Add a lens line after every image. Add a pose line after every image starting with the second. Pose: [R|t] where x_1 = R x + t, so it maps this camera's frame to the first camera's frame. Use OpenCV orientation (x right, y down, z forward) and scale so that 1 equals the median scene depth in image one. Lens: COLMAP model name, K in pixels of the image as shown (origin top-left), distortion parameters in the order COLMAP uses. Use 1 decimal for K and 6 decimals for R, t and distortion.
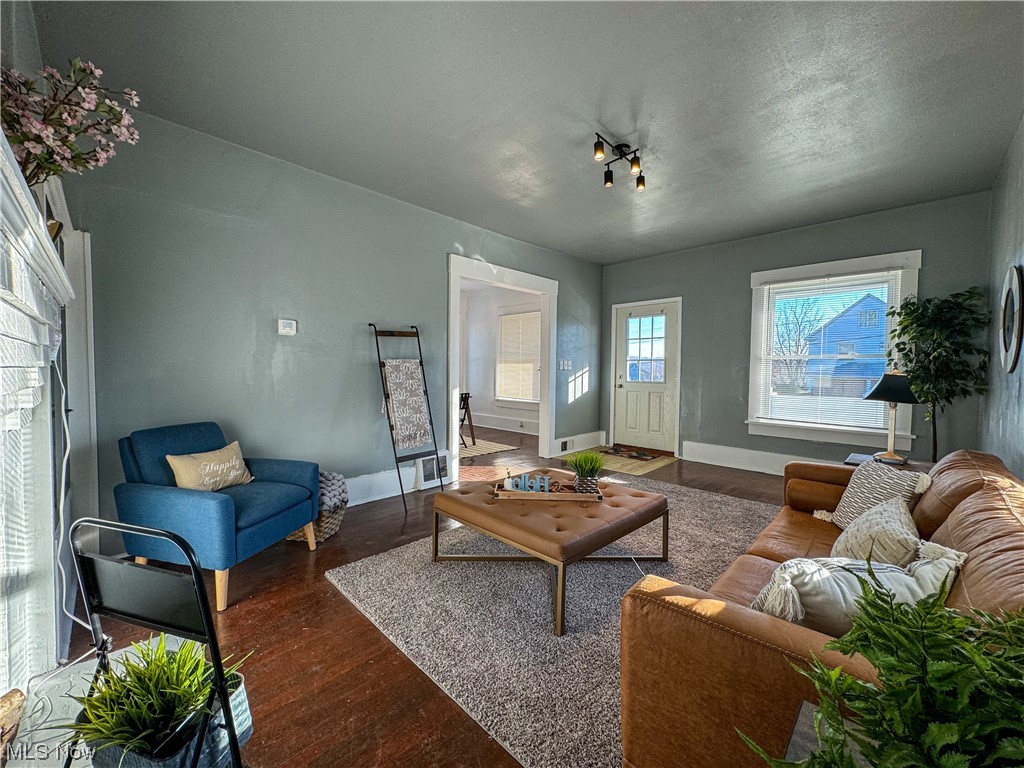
lens RADIAL K [[406.1, 0, 512.0], [0, 406.1, 384.0], [0, 0, 1]] dist [-0.000953, 0.000135]
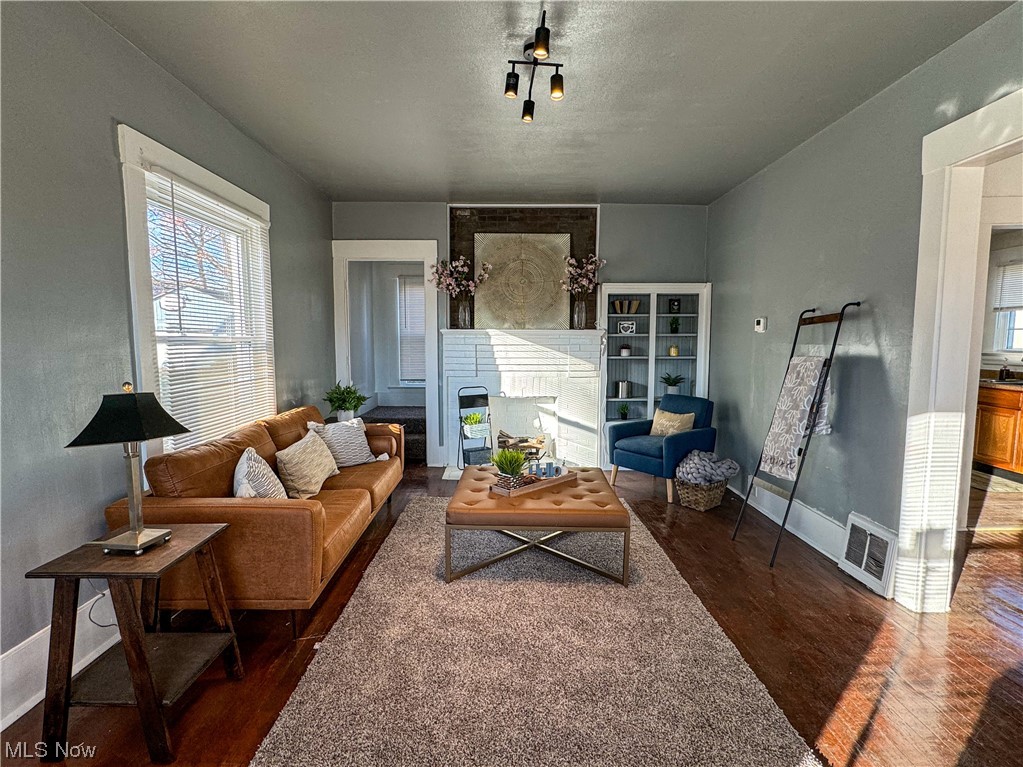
lens RADIAL K [[497.6, 0, 513.1], [0, 497.6, 384.2], [0, 0, 1]] dist [0.000353, -0.000223]
pose [[-0.704097, 0.053684, -0.708071, 0.617051], [-0.031699, 0.993768, 0.106866, -0.077883], [0.709395, 0.097689, -0.698008, 1.086212]]
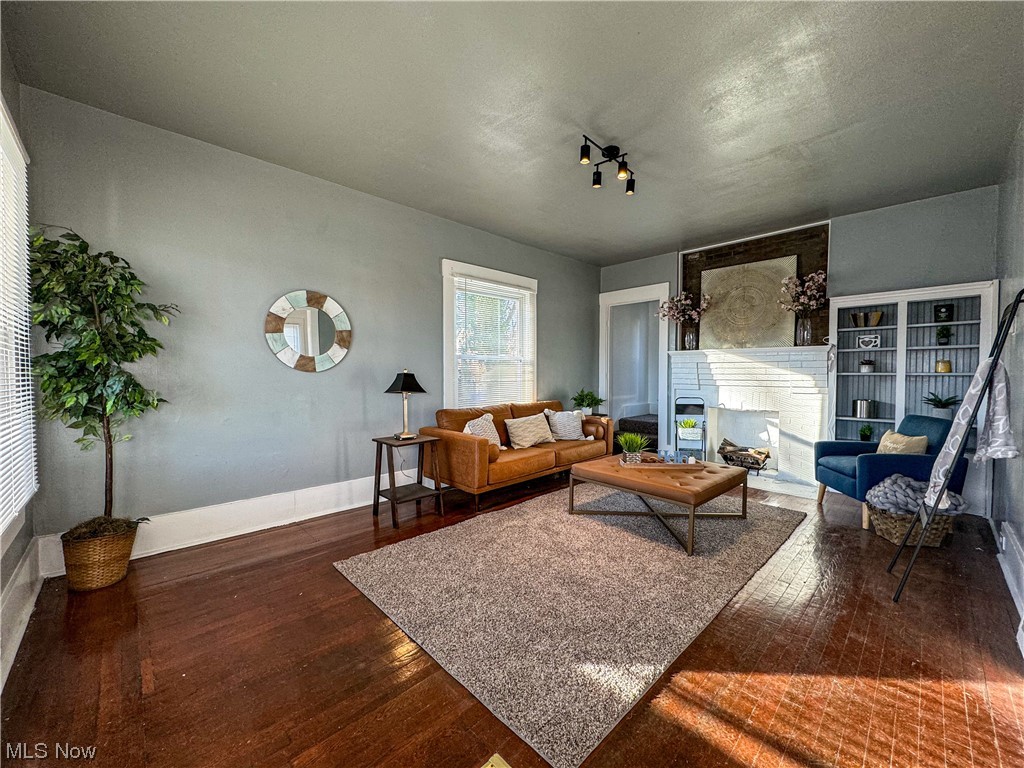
lens RADIAL K [[408.9, 0, 512.6], [0, 408.9, 384.7], [0, 0, 1]] dist [-0.001466, -0.000049]
pose [[-0.999651, -0.009145, 0.024779, 0.323186], [-0.007552, 0.997946, 0.063620, -0.049063], [-0.025310, 0.063410, -0.997667, 1.378475]]
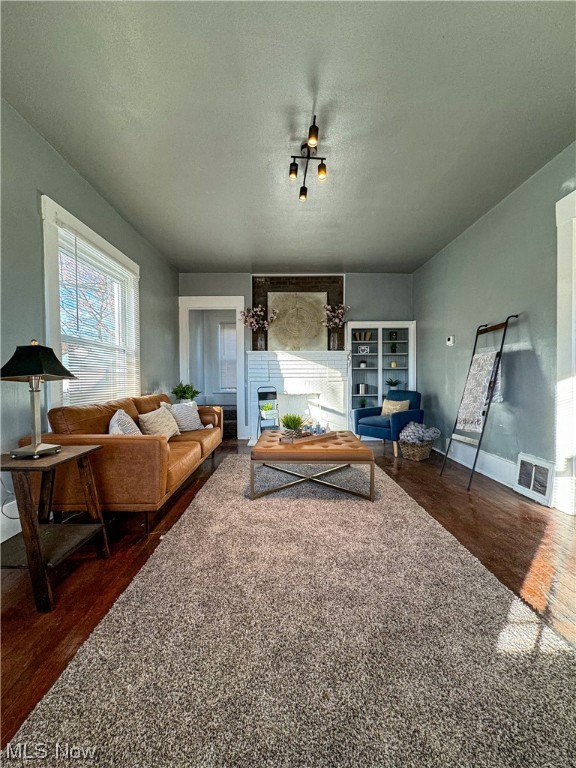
lens RADIAL K [[304.5, 0, 289.4], [0, 304.5, 384.8], [0, 0, 1]] dist [-0.000953, 0.000135]
pose [[-0.703931, 0.011112, -0.710181, 0.595295], [-0.023835, 0.998945, 0.039255, 0.005043], [0.709868, 0.044560, -0.702923, 1.051768]]
